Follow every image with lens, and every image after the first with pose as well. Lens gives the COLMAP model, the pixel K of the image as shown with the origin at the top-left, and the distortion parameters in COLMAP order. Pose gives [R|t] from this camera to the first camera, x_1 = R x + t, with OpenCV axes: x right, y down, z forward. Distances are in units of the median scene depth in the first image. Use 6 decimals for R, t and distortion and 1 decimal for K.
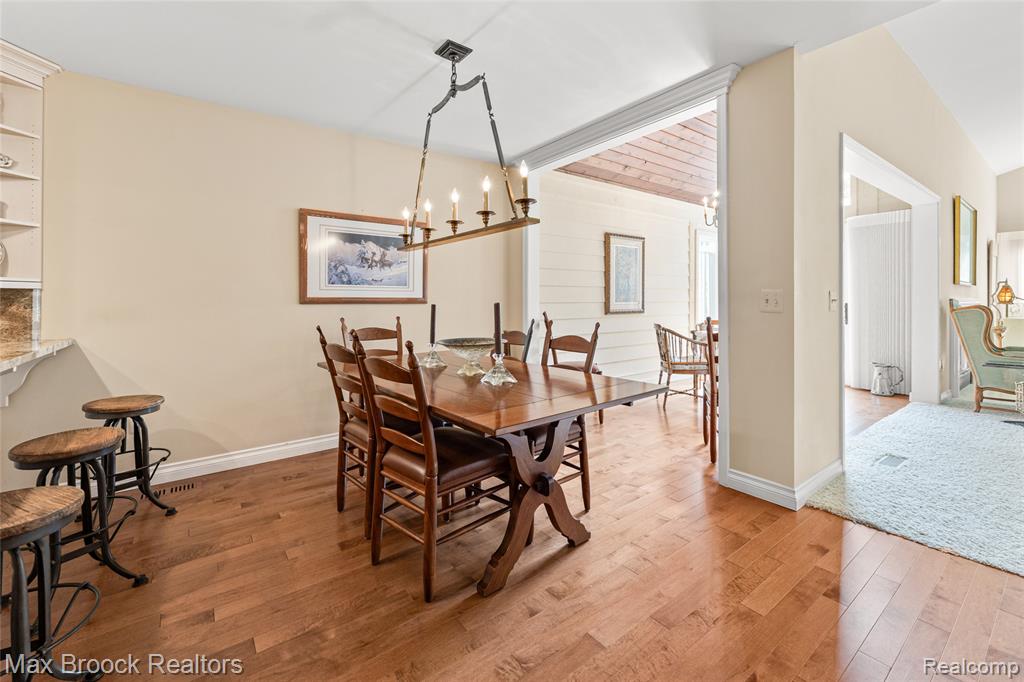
lens RADIAL K [[432.4, 0, 516.9], [0, 432.4, 302.4], [0, 0, 1]] dist [0.000813, 0.000095]
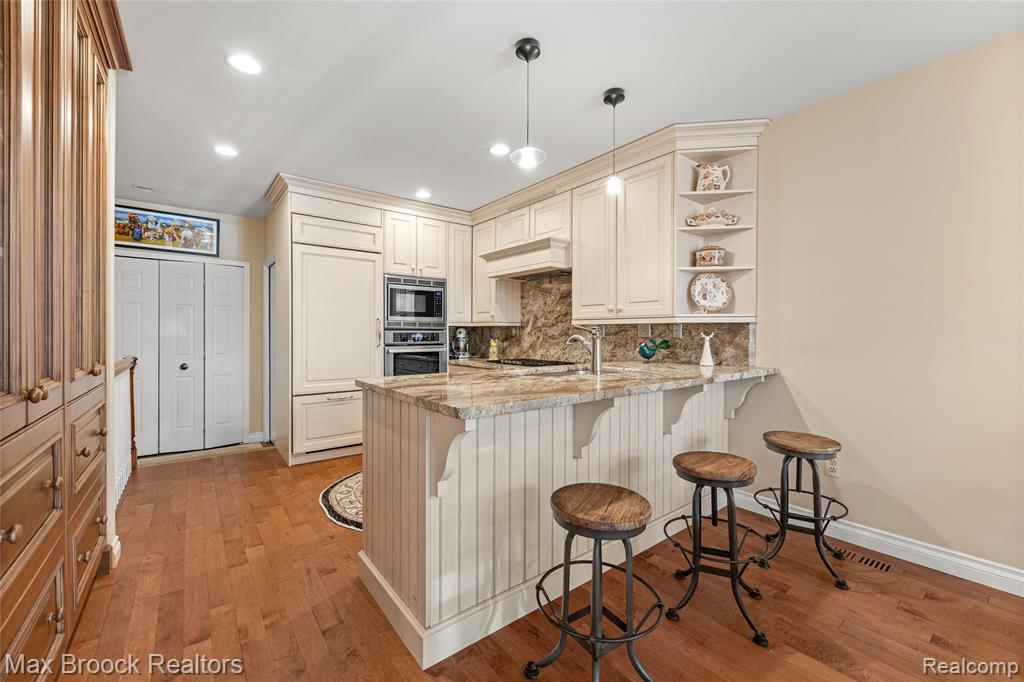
lens RADIAL K [[415.9, 0, 509.1], [0, 415.9, 336.2], [0, 0, 1]] dist [-0.003429, -0.000483]
pose [[0.000942, 0.009899, -0.999951, -0.000458], [-0.004810, 0.999939, 0.009895, -0.001853], [0.999988, 0.004800, 0.000990, 0.241048]]
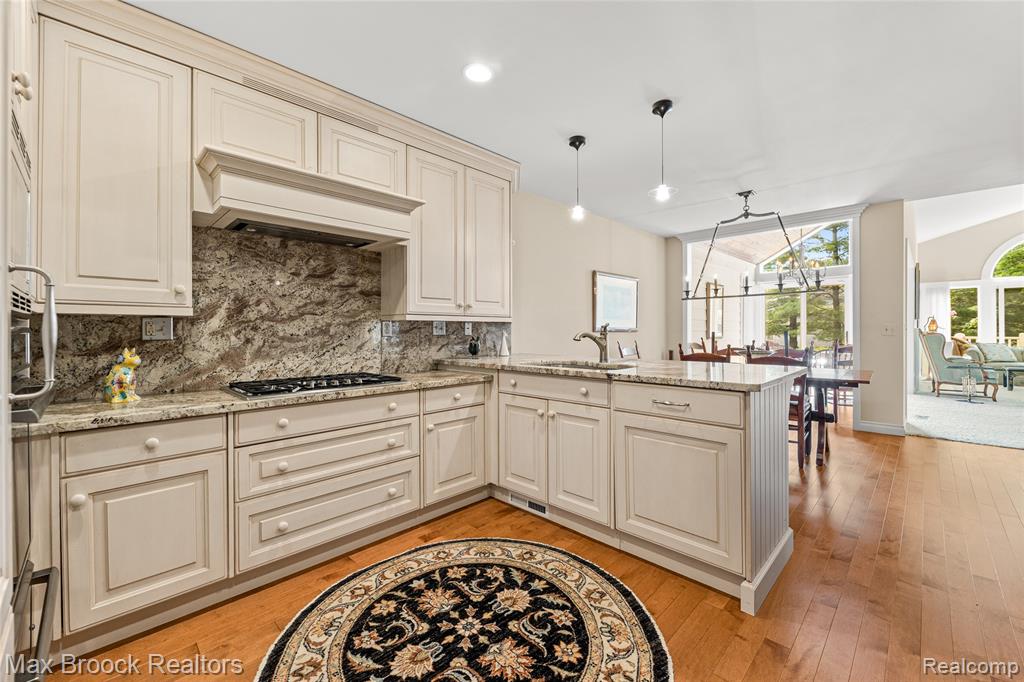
lens RADIAL K [[425.2, 0, 515.1], [0, 425.2, 328.3], [0, 0, 1]] dist [-0.000125, -0.000150]
pose [[0.988815, -0.004948, 0.149063, -0.948074], [0.006428, 0.999935, -0.009453, 0.004044], [-0.149007, 0.010306, 0.988782, -0.432904]]
